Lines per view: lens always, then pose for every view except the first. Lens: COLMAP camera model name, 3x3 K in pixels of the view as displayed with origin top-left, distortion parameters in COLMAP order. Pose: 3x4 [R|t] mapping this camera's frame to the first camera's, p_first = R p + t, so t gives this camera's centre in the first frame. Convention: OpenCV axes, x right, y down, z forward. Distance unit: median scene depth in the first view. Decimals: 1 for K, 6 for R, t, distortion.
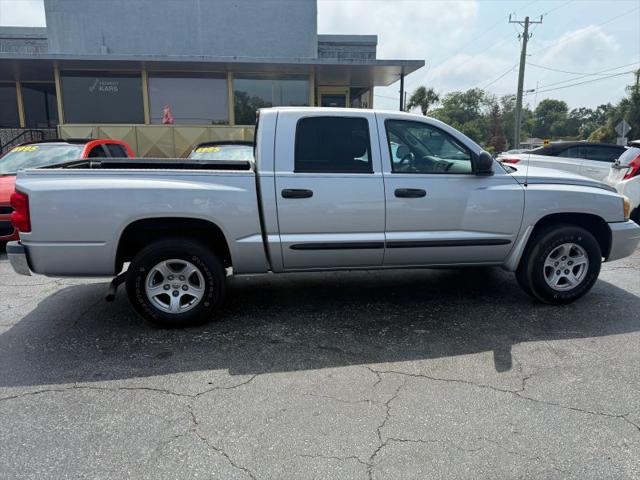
lens RADIAL K [[468.1, 0, 320.0], [0, 468.1, 240.0], [0, 0, 1]] dist [0.121039, -0.210410]
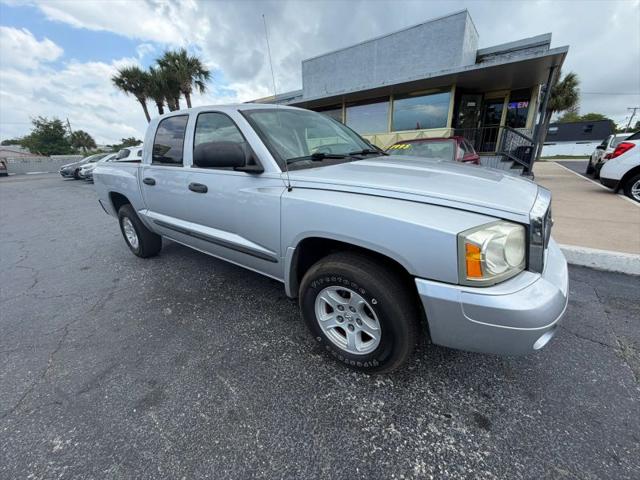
lens RADIAL K [[255.3, 0, 319.0], [0, 255.3, 242.8], [0, 0, 1]] dist [-0.000233, 0.000104]
pose [[0.723474, 0.215152, -0.655968, 0.826288], [-0.111019, 0.974088, 0.197048, -0.126911], [0.681366, -0.069735, 0.728613, 0.789622]]
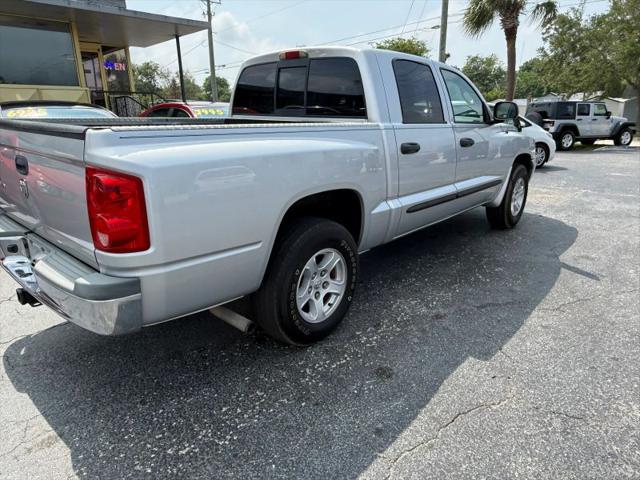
lens RADIAL K [[432.6, 0, 318.6], [0, 432.6, 238.9], [0, 0, 1]] dist [-0.010314, -0.000144]
pose [[0.772886, -0.184568, 0.607109, -0.681403], [0.137235, 0.982739, 0.124057, -0.054995], [-0.619527, -0.012565, 0.784875, 0.465382]]
